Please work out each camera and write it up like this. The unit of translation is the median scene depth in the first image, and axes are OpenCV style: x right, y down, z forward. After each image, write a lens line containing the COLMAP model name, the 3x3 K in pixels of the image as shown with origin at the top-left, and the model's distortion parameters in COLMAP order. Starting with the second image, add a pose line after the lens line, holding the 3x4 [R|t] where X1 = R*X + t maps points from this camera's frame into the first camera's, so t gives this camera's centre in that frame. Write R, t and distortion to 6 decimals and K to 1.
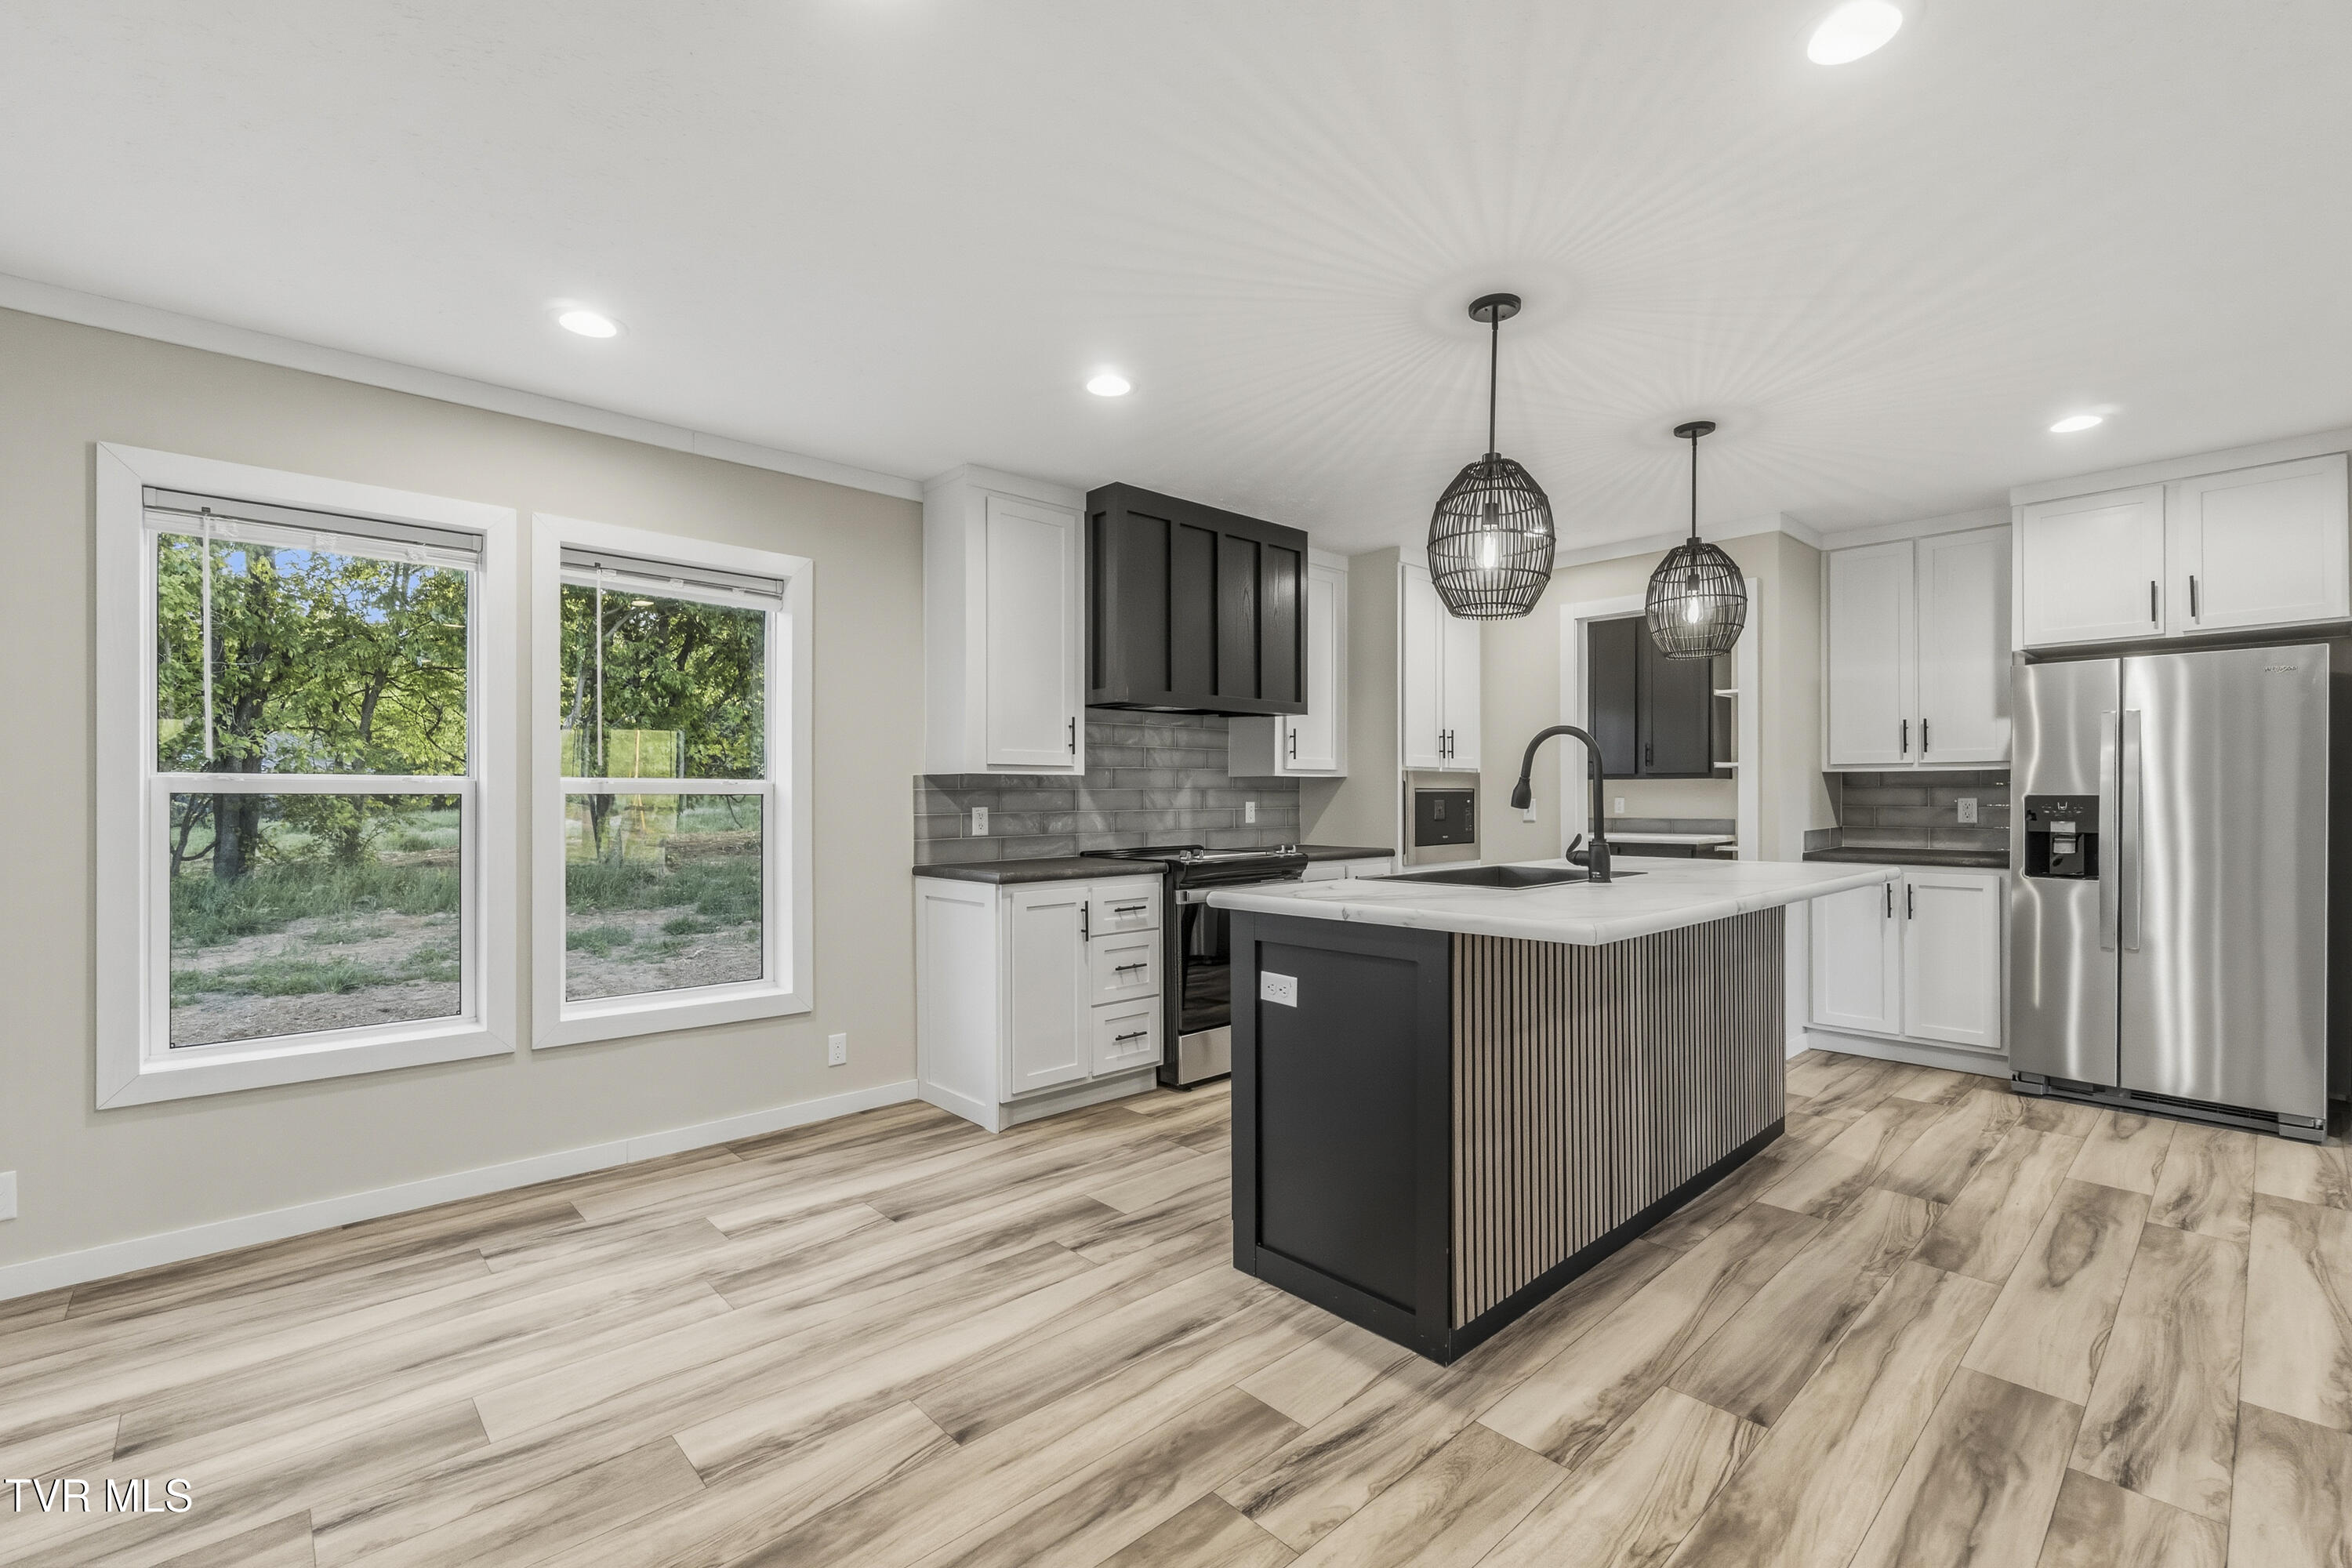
lens RADIAL K [[1017.1, 0, 1174.5], [0, 1017.1, 789.8], [0, 0, 1]] dist [-0.001668, 0.000997]
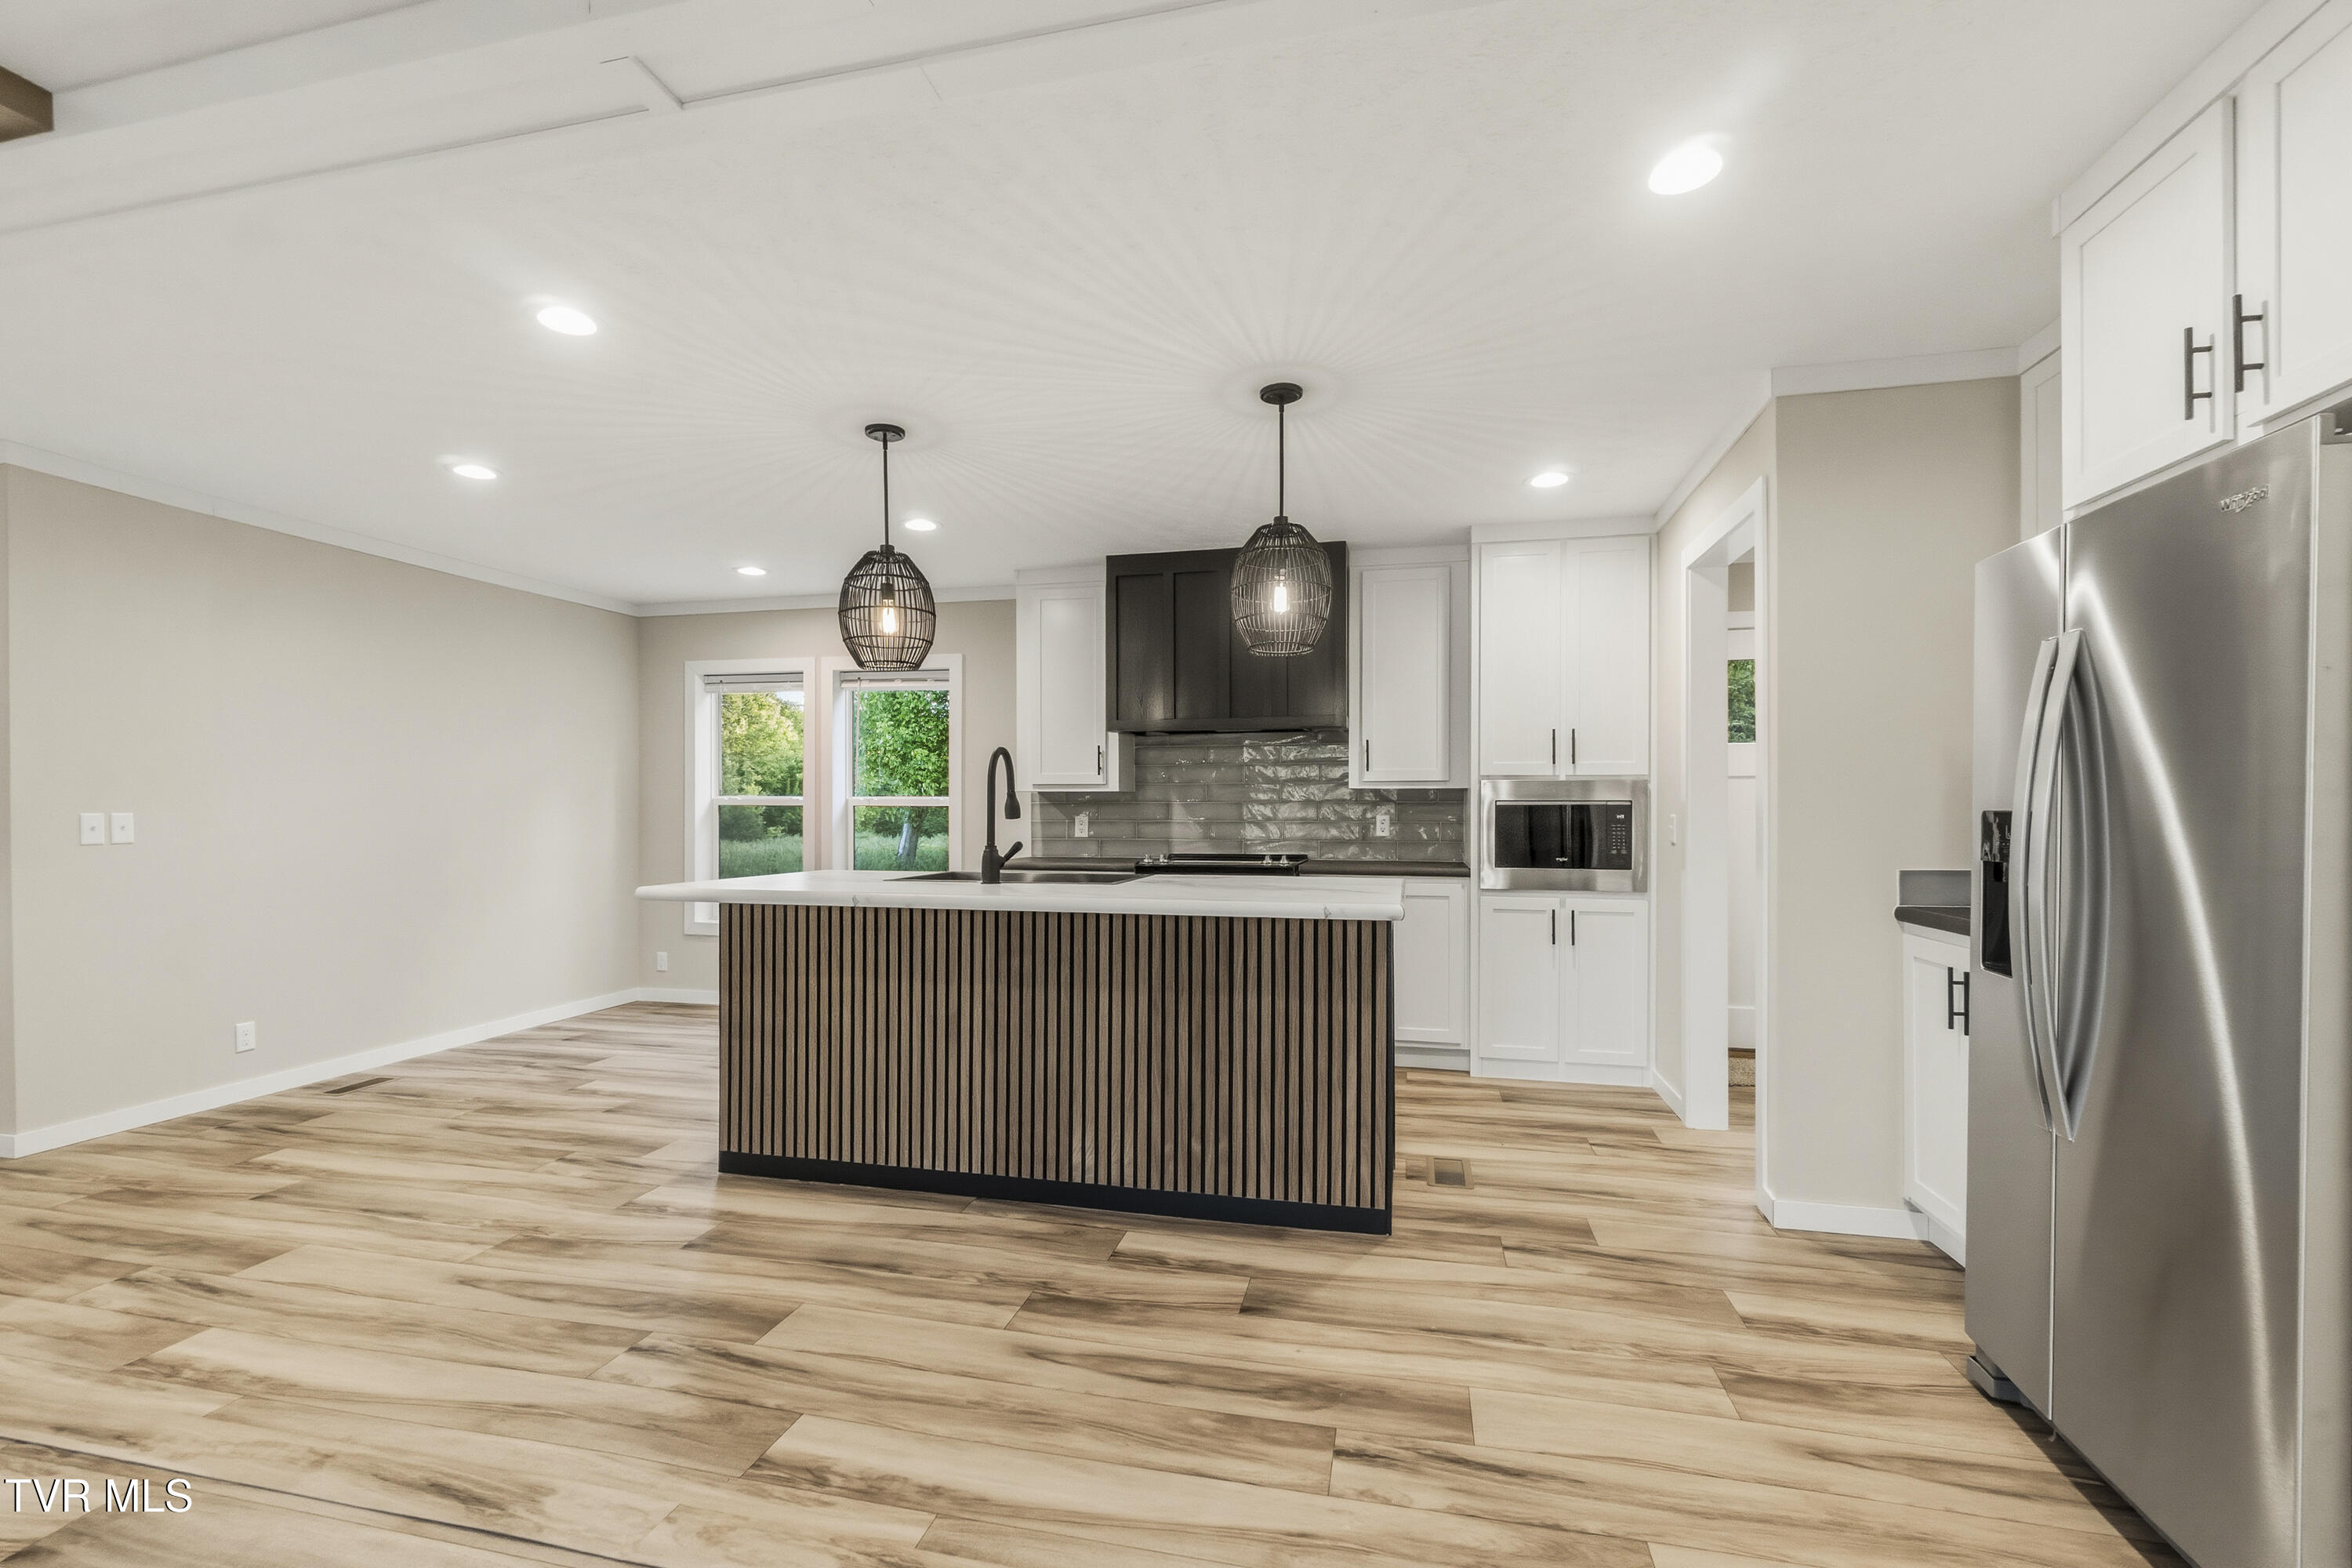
lens RADIAL K [[1030.2, 0, 1166.7], [0, 1030.2, 795.0], [0, 0, 1]] dist [0.003696, 0.000655]
pose [[0.556808, -0.007794, -0.830605, 1.426898], [0.002916, 0.999968, -0.007428, 0.000211], [0.830636, 0.001715, 0.556813, 0.497391]]
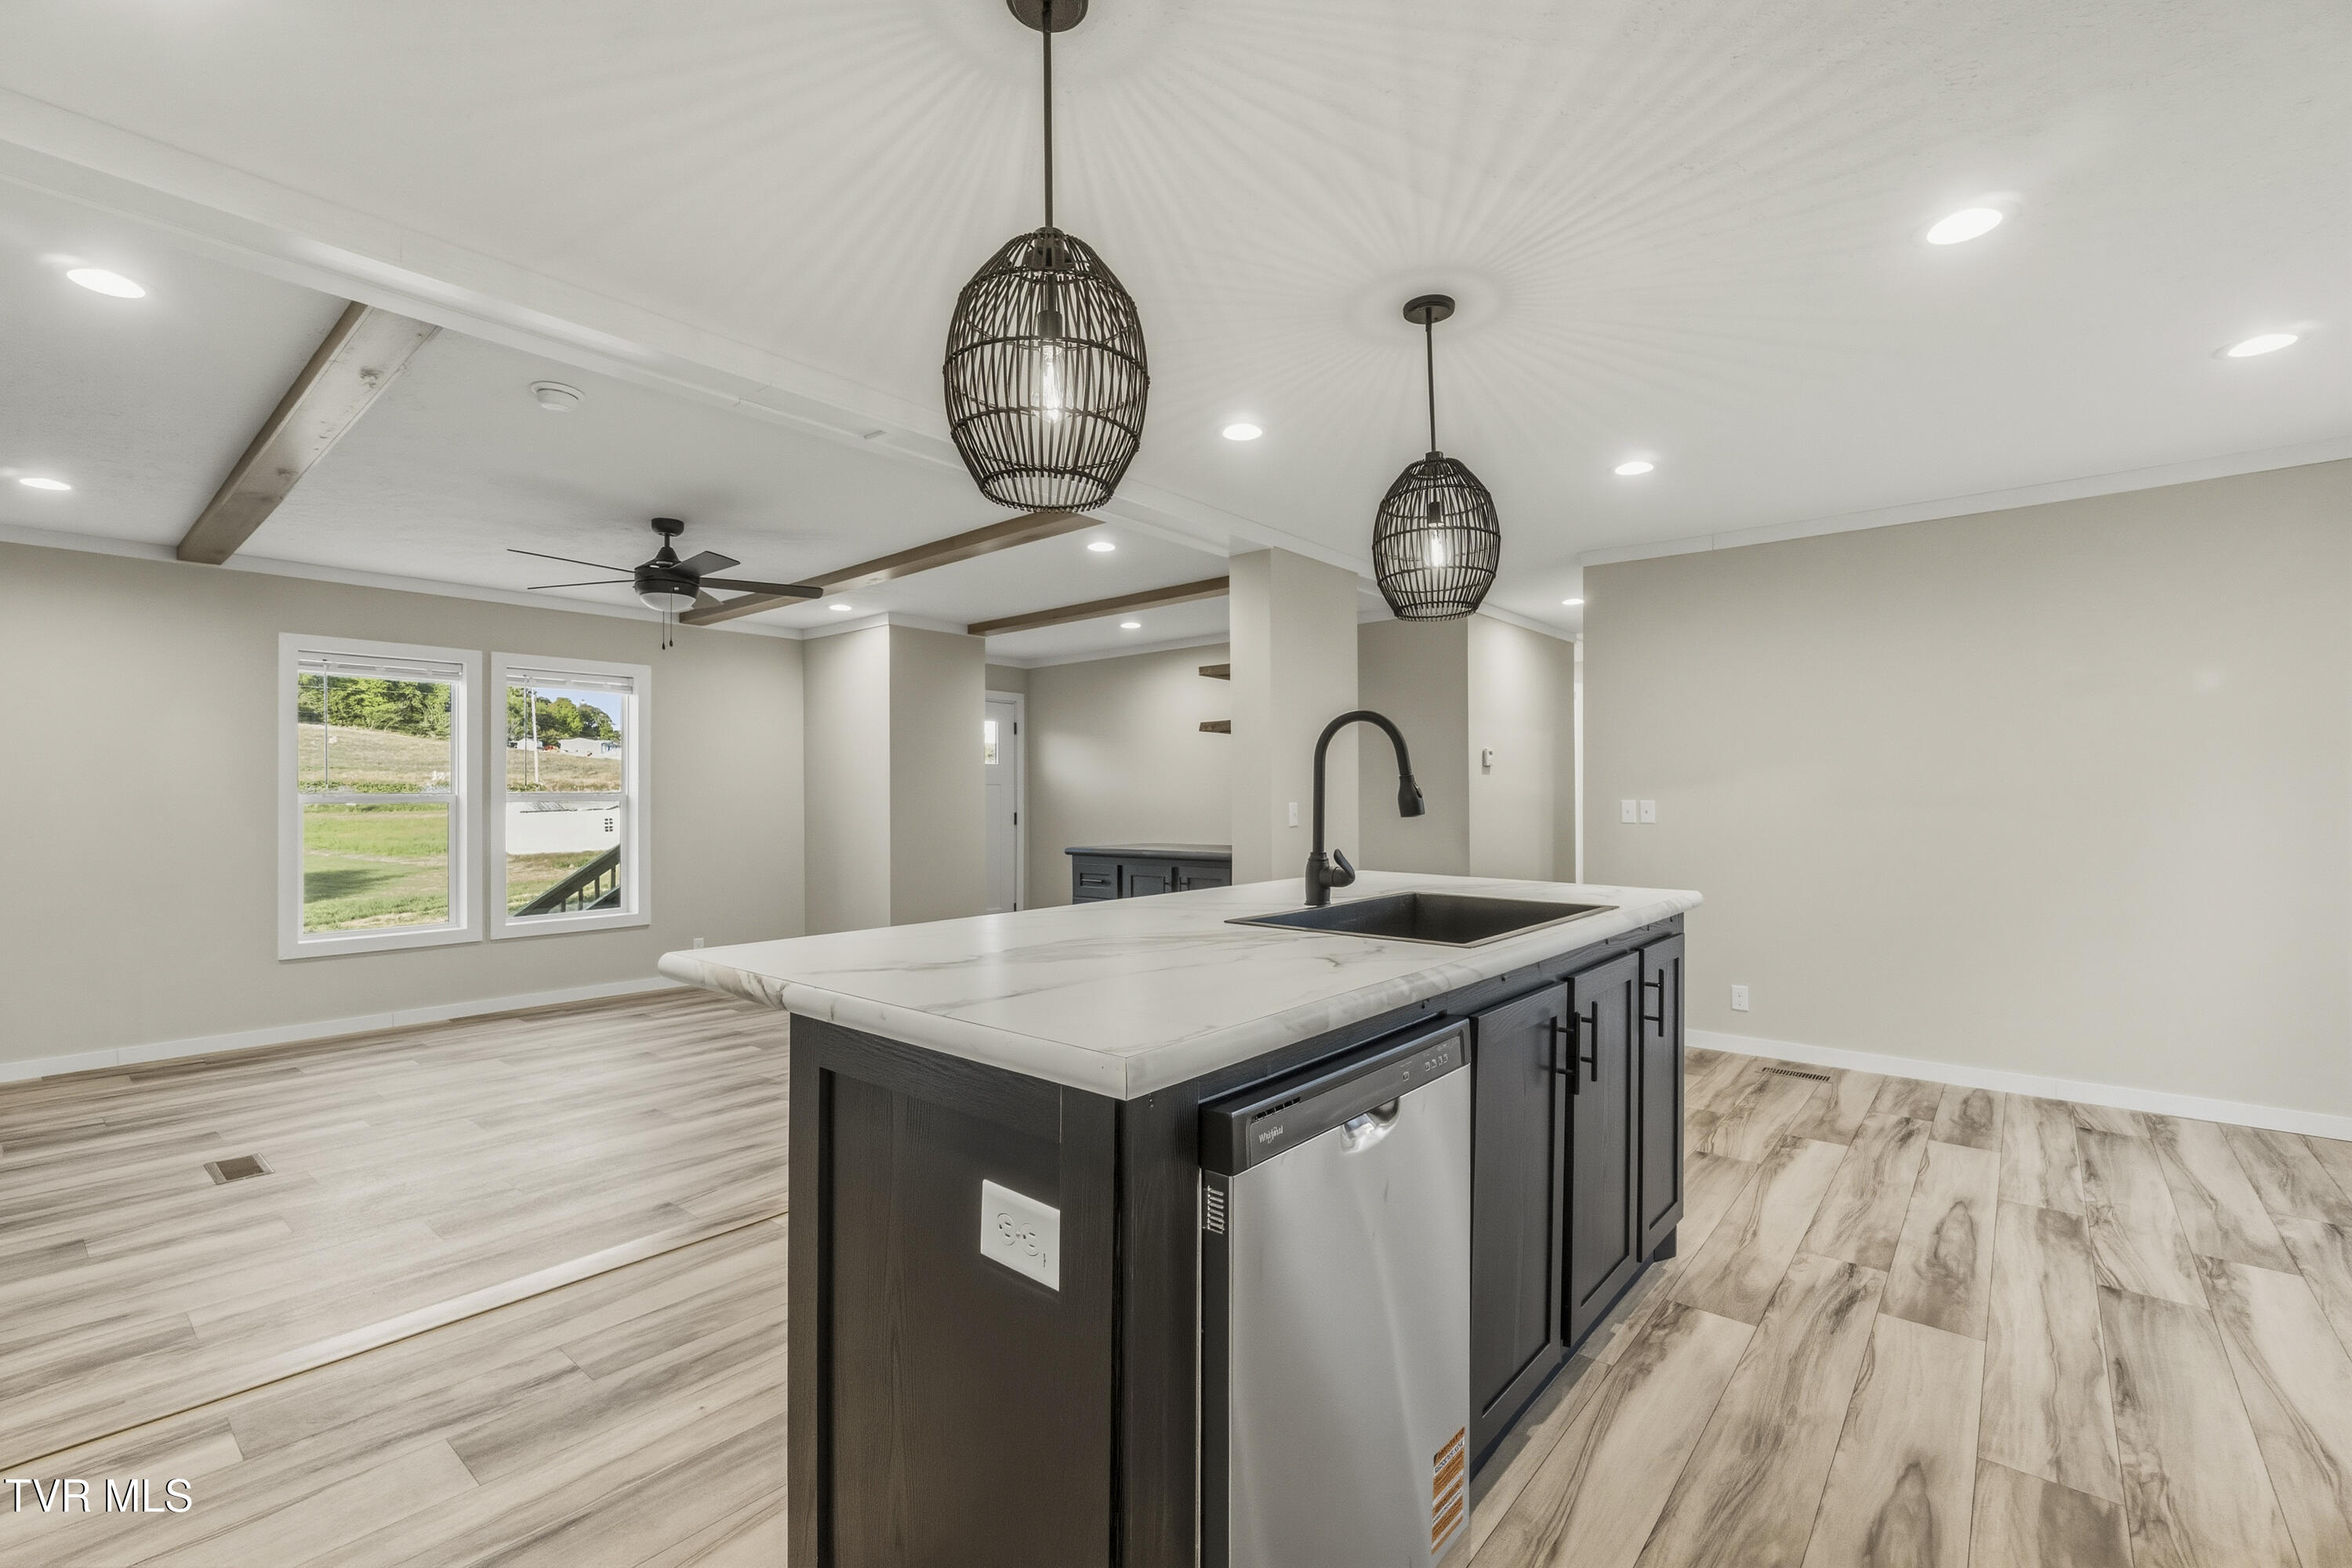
lens RADIAL K [[1017.1, 0, 1174.5], [0, 1017.1, 789.8], [0, 0, 1]] dist [-0.001668, 0.000997]
pose [[-0.992004, 0.002122, -0.126188, 0.608021], [0.003392, 0.999946, -0.009853, 0.004888], [0.126160, -0.010203, -0.991957, 1.723694]]
